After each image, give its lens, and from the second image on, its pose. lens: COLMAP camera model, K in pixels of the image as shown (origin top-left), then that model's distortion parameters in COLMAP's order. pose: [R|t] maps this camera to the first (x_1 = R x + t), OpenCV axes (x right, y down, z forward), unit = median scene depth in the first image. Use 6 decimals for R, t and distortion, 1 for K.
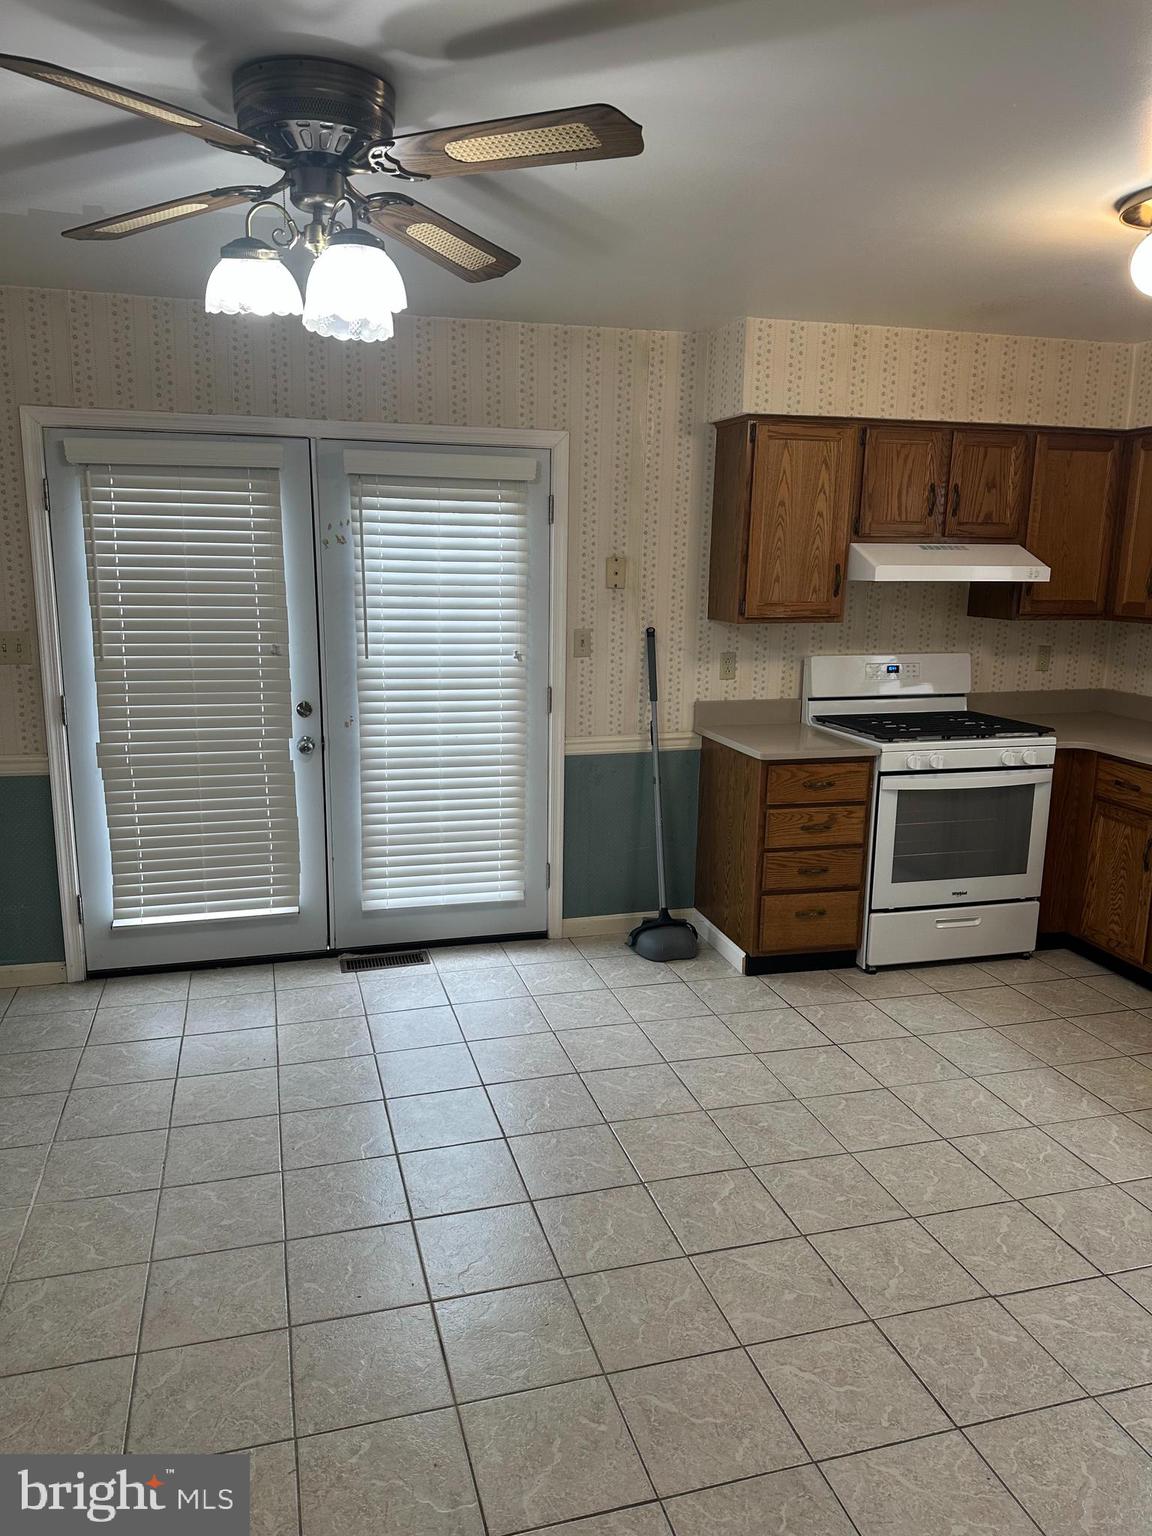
lens RADIAL K [[1063.3, 0, 572.3], [0, 1063.3, 769.8], [0, 0, 1]] dist [0.006441, -0.000308]
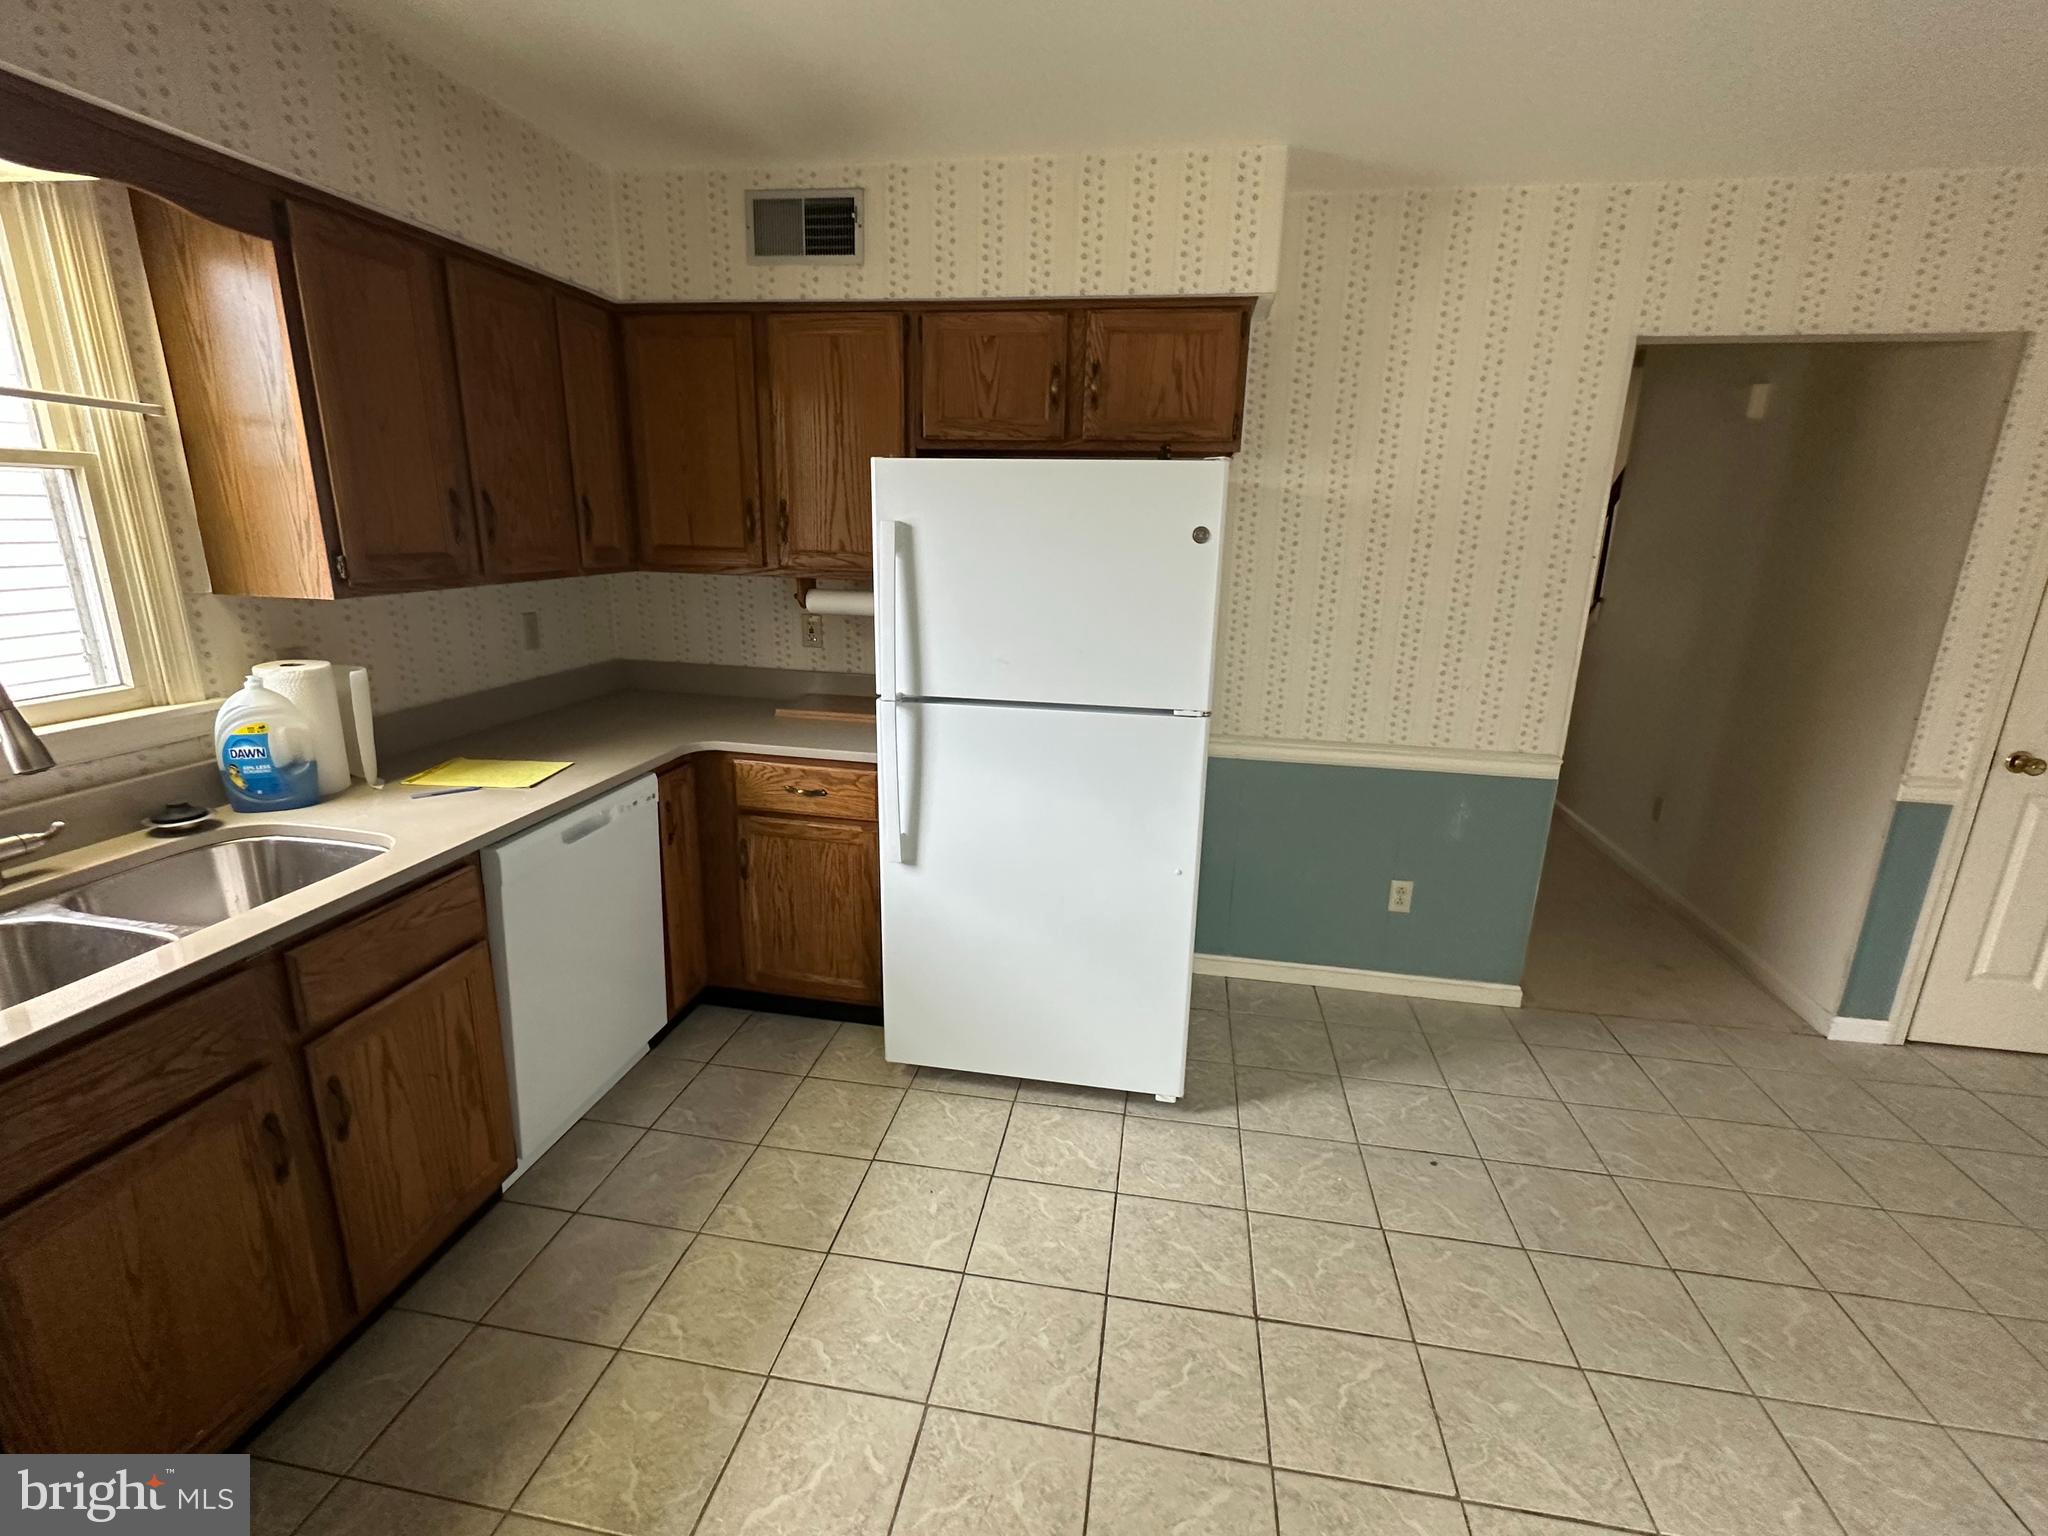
lens RADIAL K [[920.1, 0, 1019.7], [0, 920.1, 765.2], [0, 0, 1]] dist [0.001046, 0.001292]
pose [[-0.900272, -0.148996, 0.409036, 0.335354], [0.052313, 0.895768, 0.441432, -0.293971], [-0.432173, 0.418807, -0.798641, 1.564283]]
